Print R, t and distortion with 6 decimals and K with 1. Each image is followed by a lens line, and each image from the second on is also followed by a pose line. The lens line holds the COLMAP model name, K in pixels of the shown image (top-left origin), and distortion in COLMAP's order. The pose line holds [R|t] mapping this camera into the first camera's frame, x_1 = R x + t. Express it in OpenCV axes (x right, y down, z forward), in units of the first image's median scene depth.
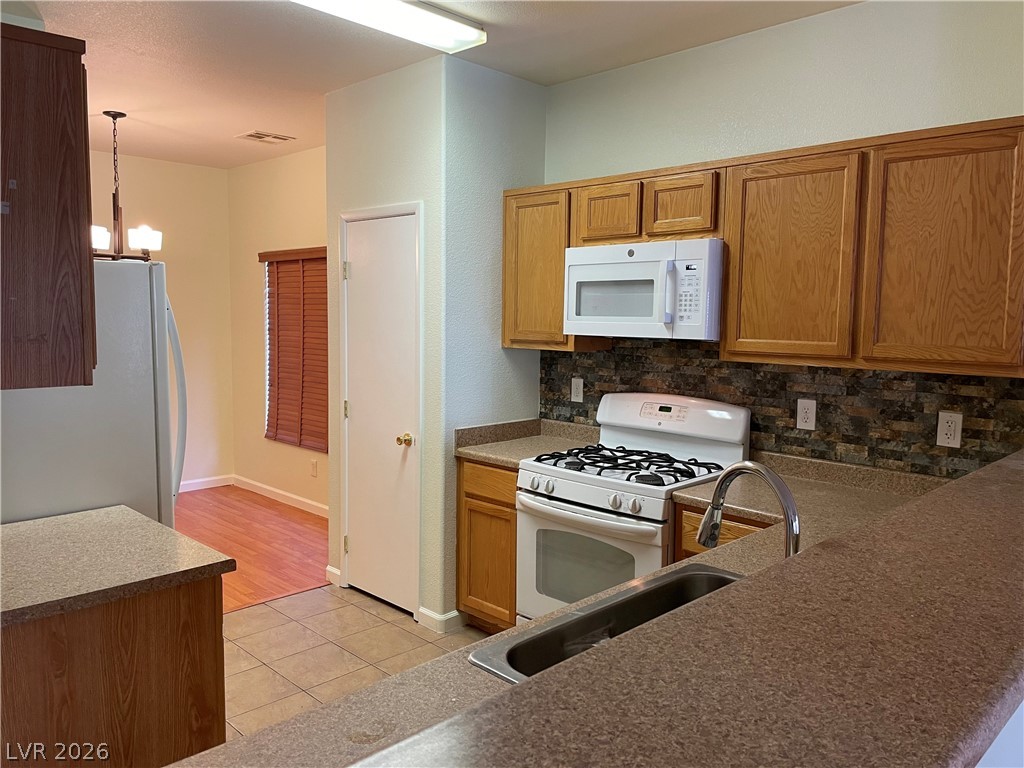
lens RADIAL K [[790.4, 0, 511.6], [0, 790.4, 384.2], [0, 0, 1]] dist [0.069527, -0.056448]
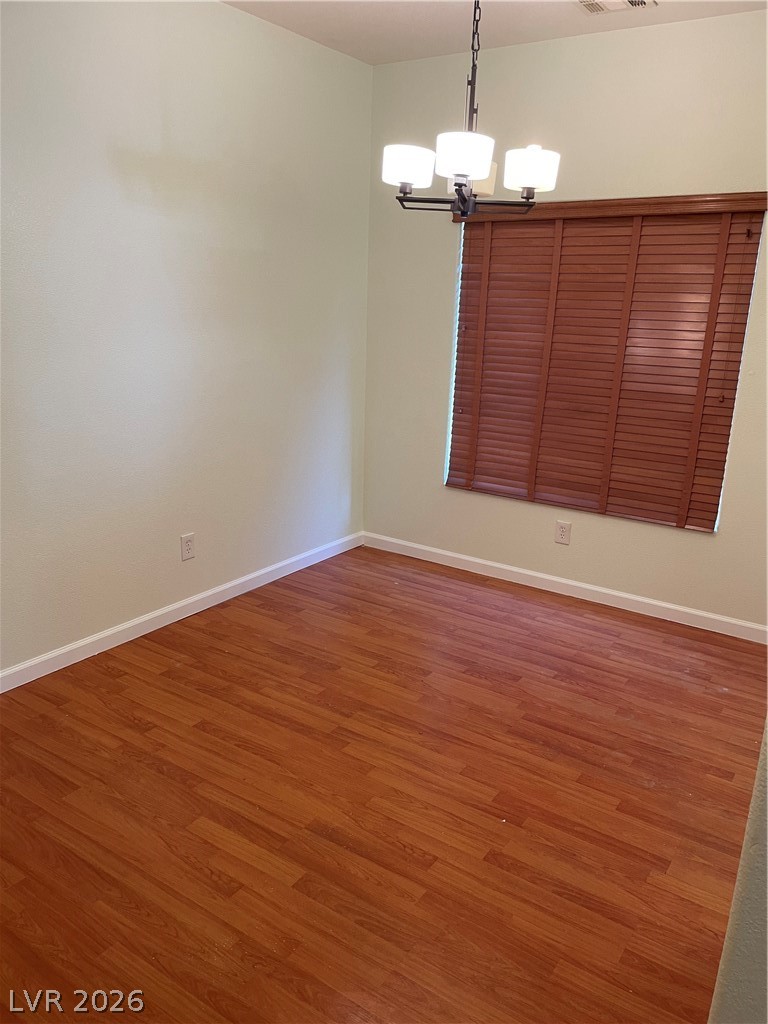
lens RADIAL K [[790.4, 0, 394.0], [0, 790.4, 532.4], [0, 0, 1]] dist [0.069527, -0.056448]
pose [[0.984094, -0.037286, 0.173694, -0.519595], [0.001991, 0.979980, 0.199087, -0.035537], [-0.177640, -0.195575, 0.964466, 0.342313]]
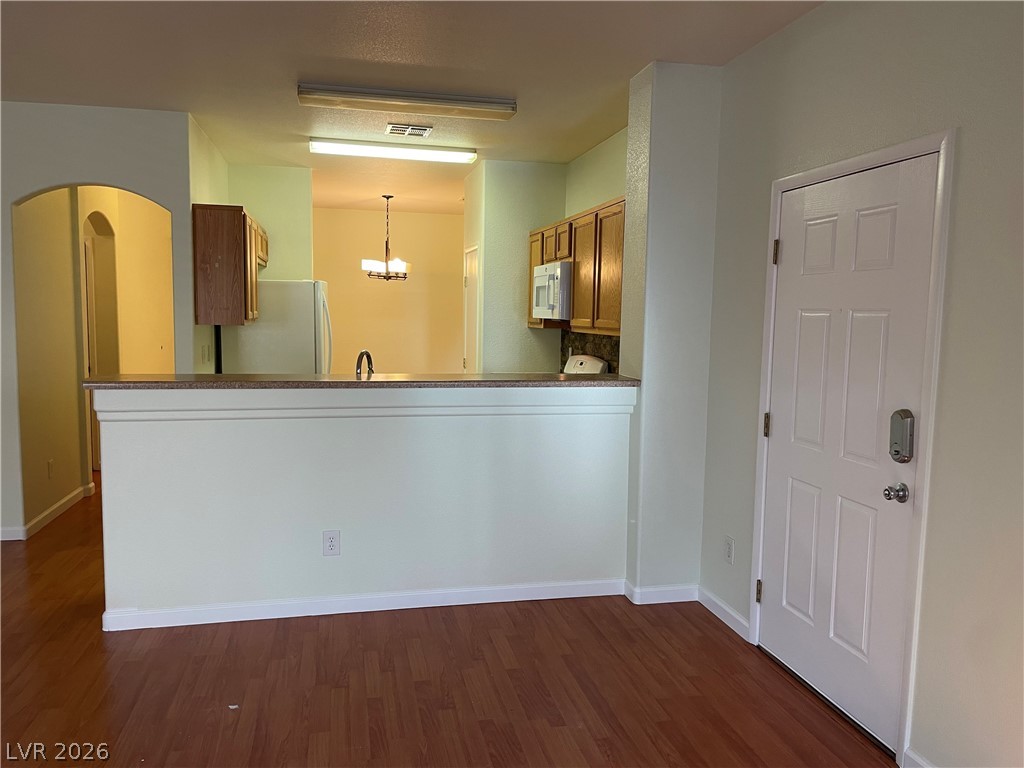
lens RADIAL K [[790.4, 0, 512.7], [0, 790.4, 387.2], [0, 0, 1]] dist [0.069527, -0.056448]
pose [[0.846707, 0.054286, -0.529283, 1.037093], [-0.057861, 0.998276, 0.009826, 0.079740], [0.528904, 0.022305, 0.848389, -0.507286]]
